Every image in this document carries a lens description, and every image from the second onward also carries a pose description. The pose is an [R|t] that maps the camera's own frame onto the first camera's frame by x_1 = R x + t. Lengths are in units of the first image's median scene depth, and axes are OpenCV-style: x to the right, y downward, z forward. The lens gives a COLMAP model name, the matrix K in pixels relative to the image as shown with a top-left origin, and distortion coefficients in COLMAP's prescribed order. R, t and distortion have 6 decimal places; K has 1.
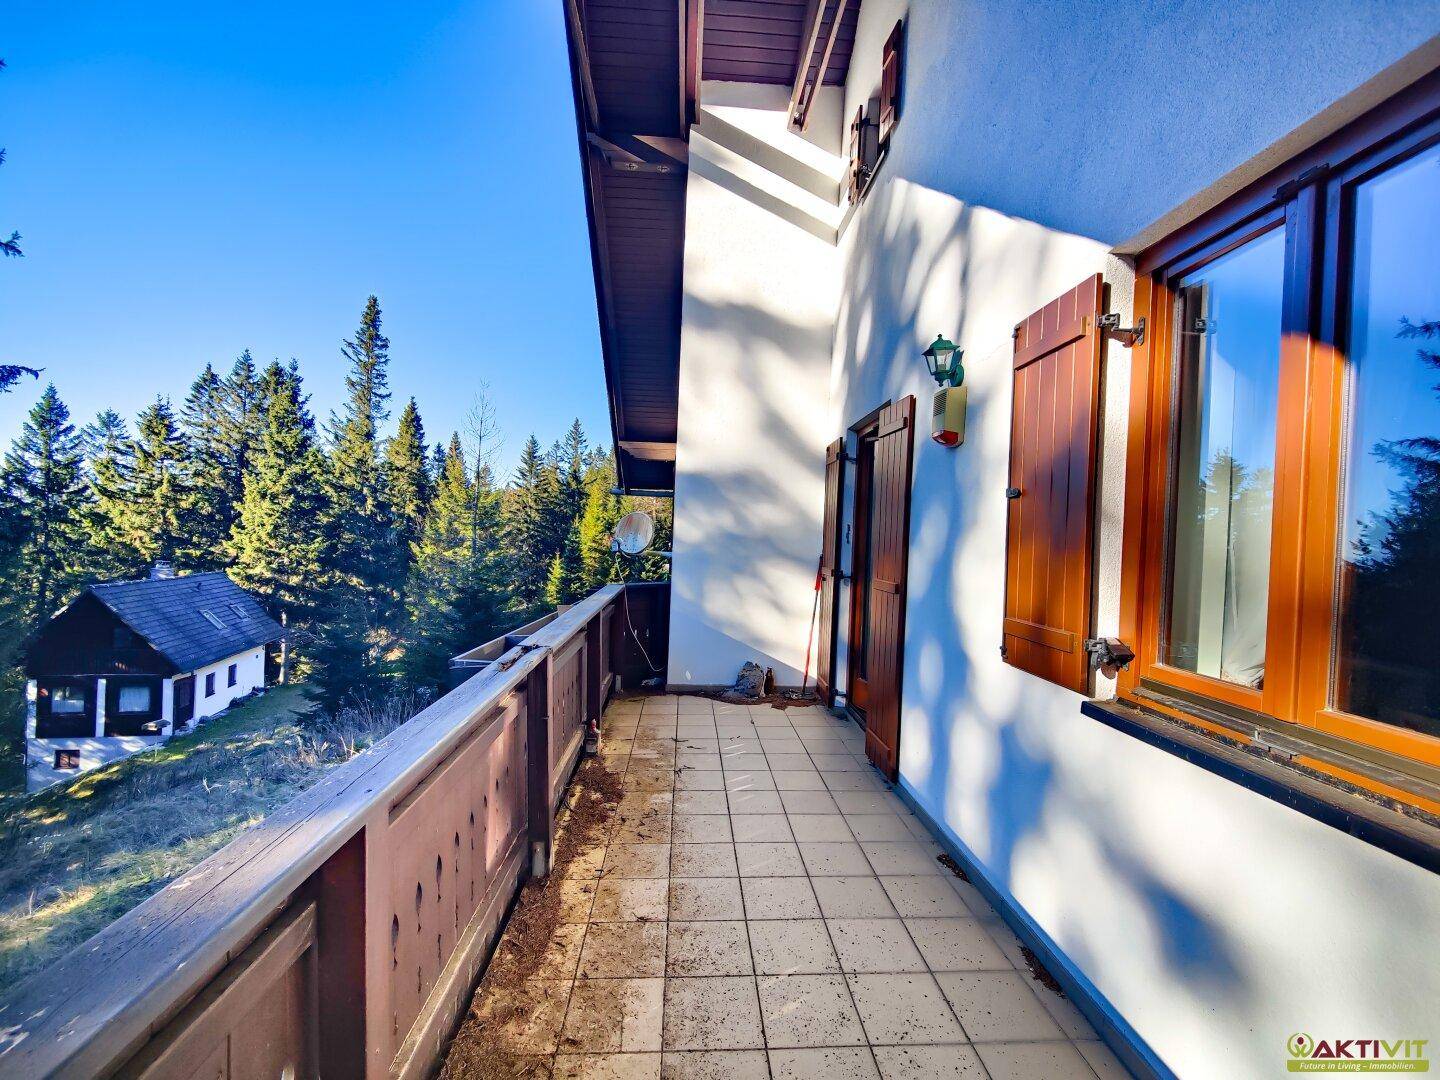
lens RADIAL K [[609.8, 0, 722.9], [0, 609.8, 541.6], [0, 0, 1]] dist [0.014848, -0.015668]
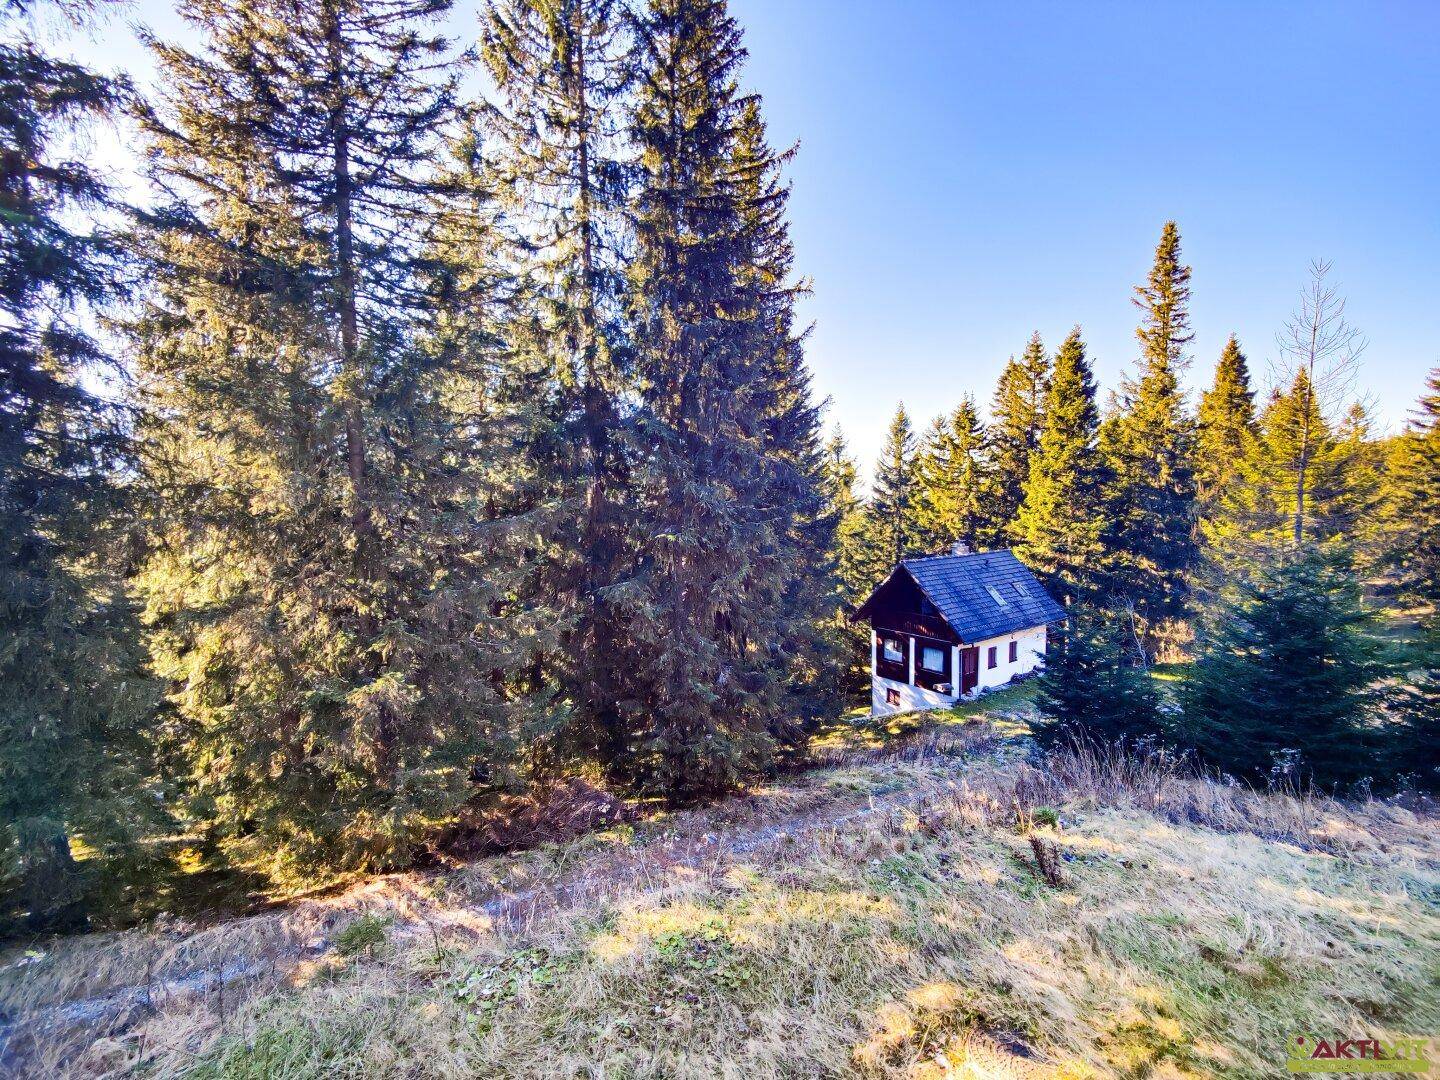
lens RADIAL K [[609.8, 0, 722.9], [0, 609.8, 541.6], [0, 0, 1]] dist [0.014848, -0.015668]
pose [[0.378841, 0.018082, -0.925285, -0.032230], [0.021561, 0.999365, 0.028358, -0.005150], [0.925211, -0.030693, 0.378211, 0.139349]]
